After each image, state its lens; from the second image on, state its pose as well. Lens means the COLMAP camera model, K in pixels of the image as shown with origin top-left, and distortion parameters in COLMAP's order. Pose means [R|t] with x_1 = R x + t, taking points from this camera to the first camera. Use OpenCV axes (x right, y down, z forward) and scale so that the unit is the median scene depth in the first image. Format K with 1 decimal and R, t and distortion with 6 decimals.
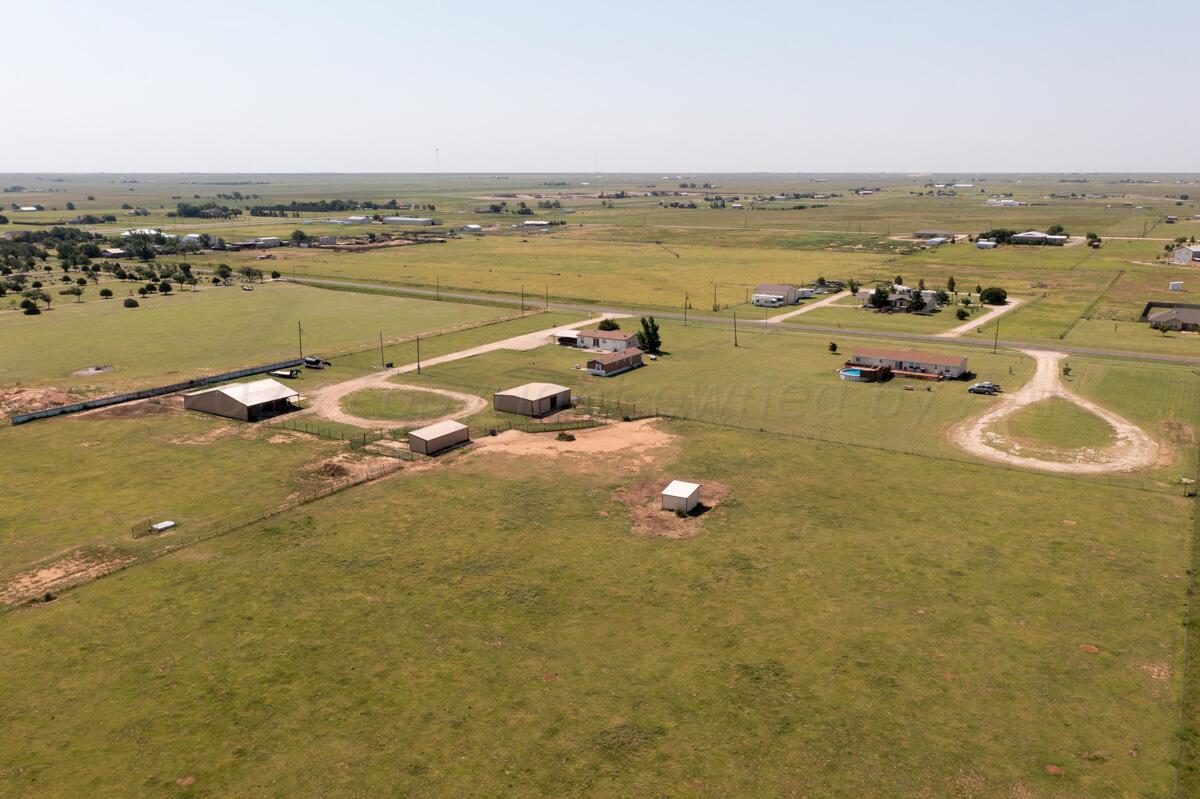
lens RADIAL K [[974.6, 0, 599.9], [0, 974.6, 364.3], [0, 0, 1]] dist [-0.007181, 0.000178]
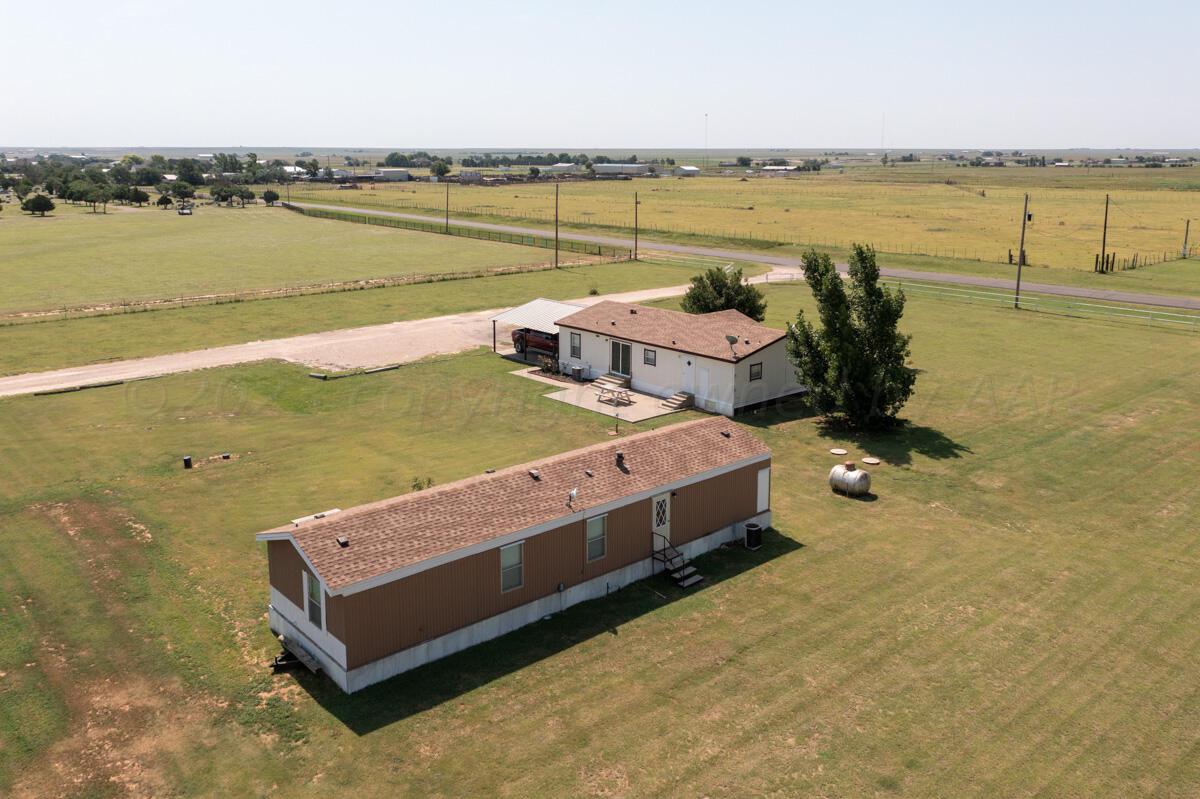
lens RADIAL K [[969.5, 0, 601.3], [0, 969.5, 348.9], [0, 0, 1]] dist [-0.008201, -0.002799]
pose [[0.958881, 0.058116, -0.277794, 0.056703], [-0.056806, 0.998304, 0.012769, -0.028149], [0.278064, 0.003537, 0.960556, 0.793503]]
